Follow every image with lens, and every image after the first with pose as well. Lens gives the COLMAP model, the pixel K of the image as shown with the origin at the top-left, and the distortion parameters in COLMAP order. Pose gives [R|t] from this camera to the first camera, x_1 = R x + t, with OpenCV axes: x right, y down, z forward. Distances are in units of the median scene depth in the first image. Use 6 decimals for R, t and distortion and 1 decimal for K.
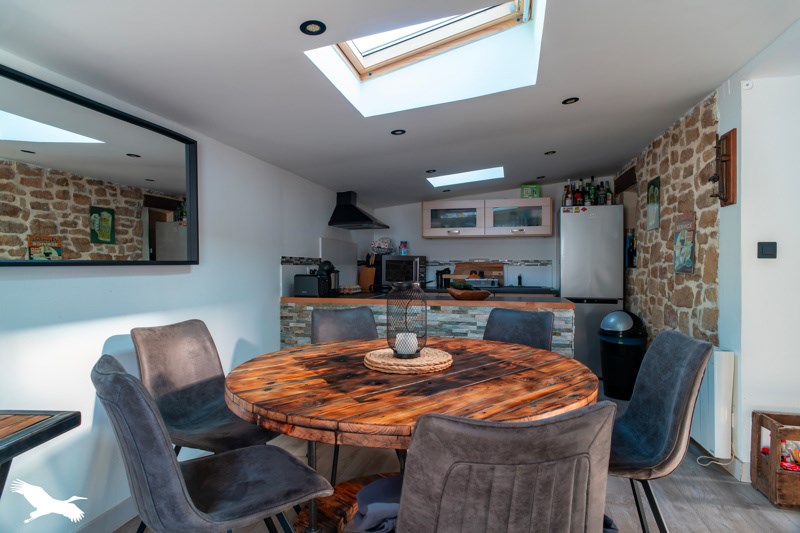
lens RADIAL K [[472.4, 0, 398.5], [0, 472.4, 267.3], [0, 0, 1]] dist [-0.002618, 0.000835]
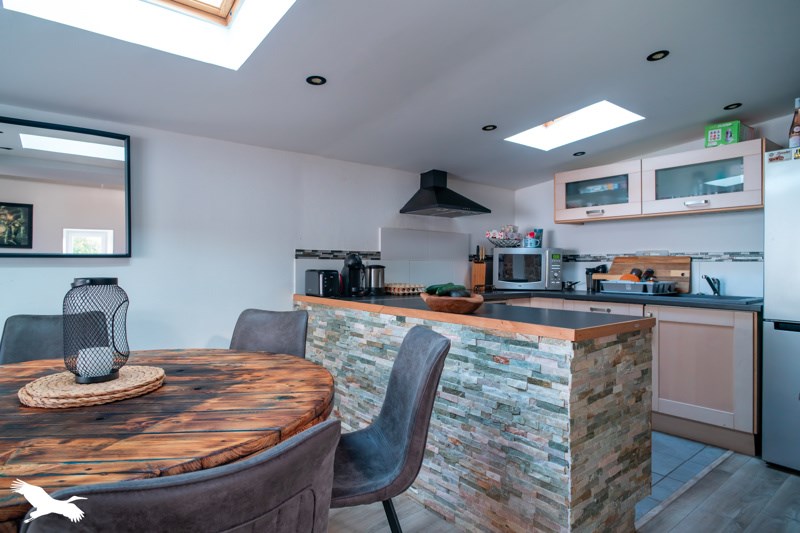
lens RADIAL K [[472.4, 0, 398.5], [0, 472.4, 267.3], [0, 0, 1]] dist [-0.002618, 0.000835]
pose [[0.774306, 0.008905, -0.632749, 0.338301], [-0.006220, 0.999960, 0.006461, 0.002903], [0.632781, -0.001066, 0.774330, 0.292951]]
